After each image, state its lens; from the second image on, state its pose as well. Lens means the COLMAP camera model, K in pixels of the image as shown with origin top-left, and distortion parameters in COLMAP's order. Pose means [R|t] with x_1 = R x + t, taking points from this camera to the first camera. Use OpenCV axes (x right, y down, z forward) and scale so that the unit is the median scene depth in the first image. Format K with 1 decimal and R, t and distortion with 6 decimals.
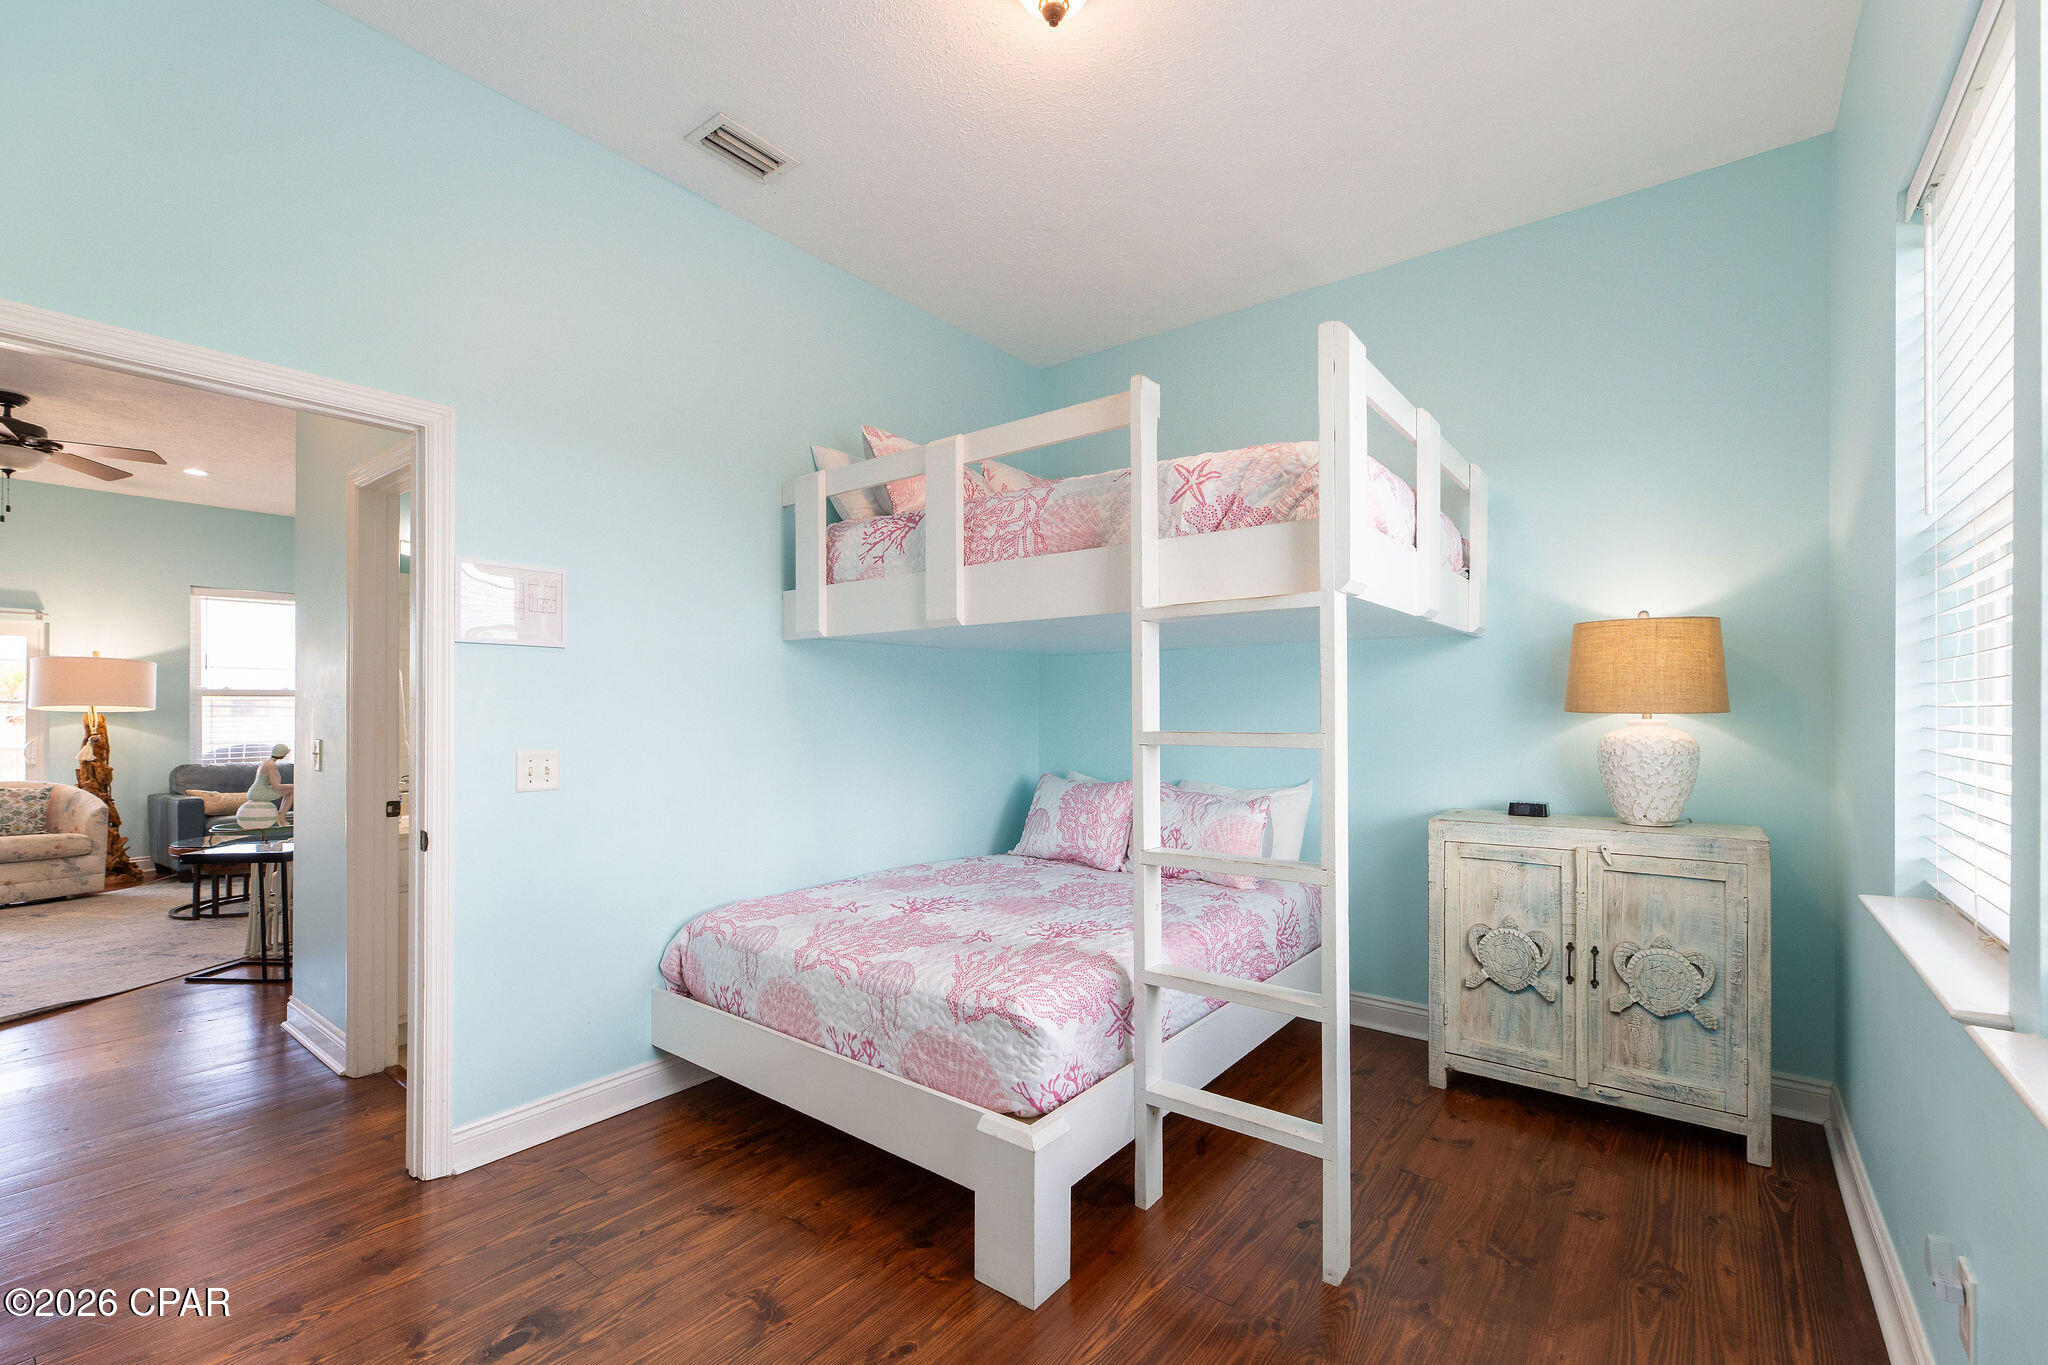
lens RADIAL K [[856.8, 0, 1024.2], [0, 856.8, 705.8], [0, 0, 1]] dist [-0.000807, 0.000598]
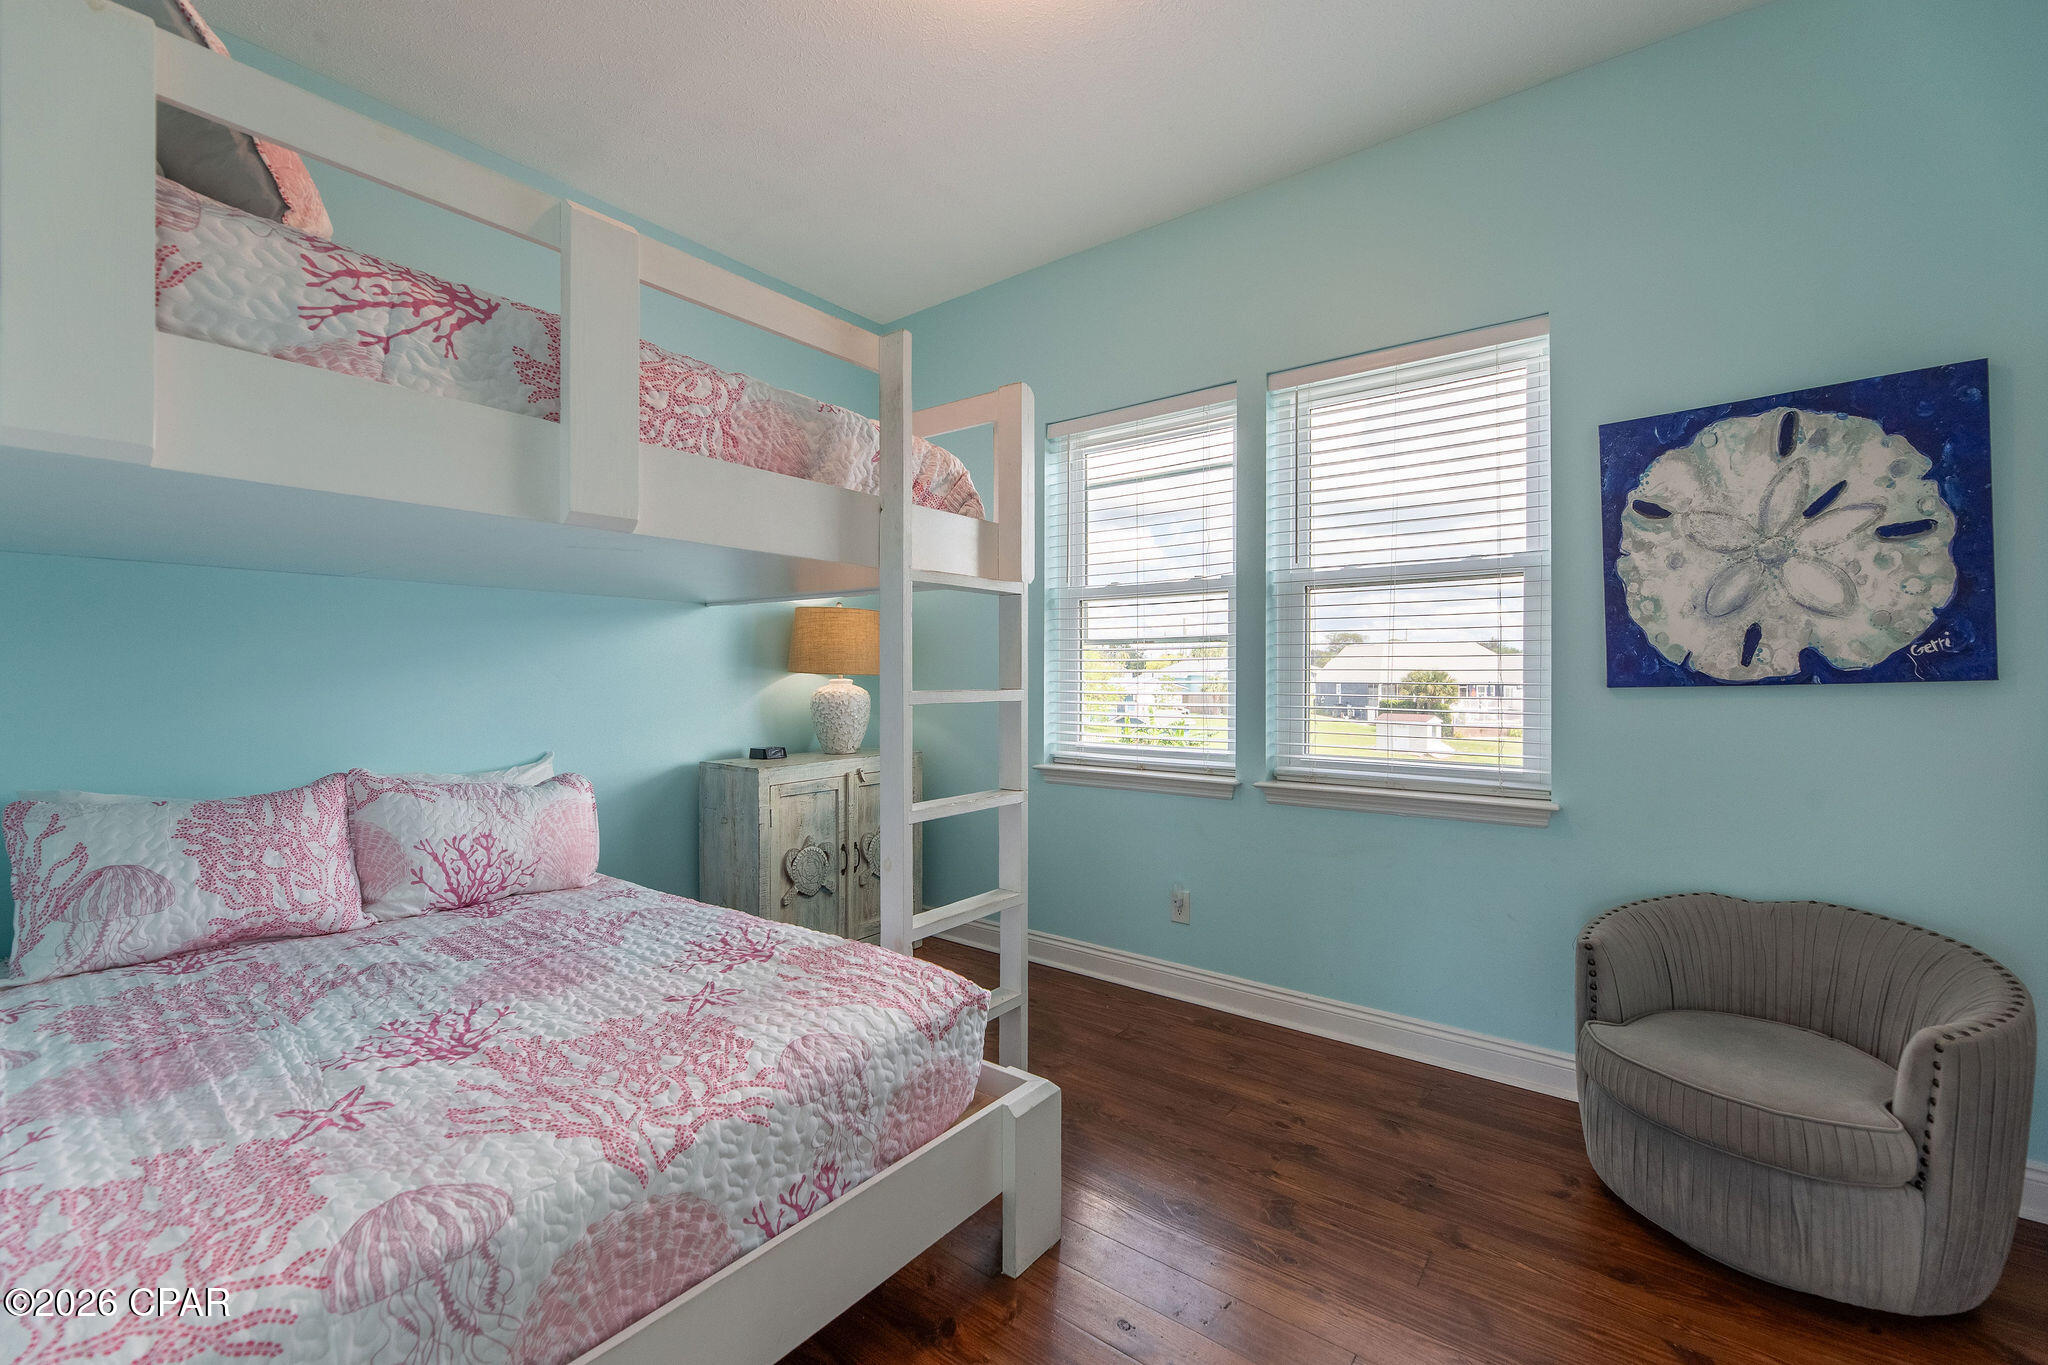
lens RADIAL K [[844.4, 0, 1016.6], [0, 844.4, 688.8], [0, 0, 1]] dist [-0.000555, 0.000022]
pose [[0.009410, -0.013483, 0.999865, -0.710931], [-0.008105, 0.999875, 0.013559, 0.009889], [-0.999923, -0.008232, 0.009299, 0.730244]]
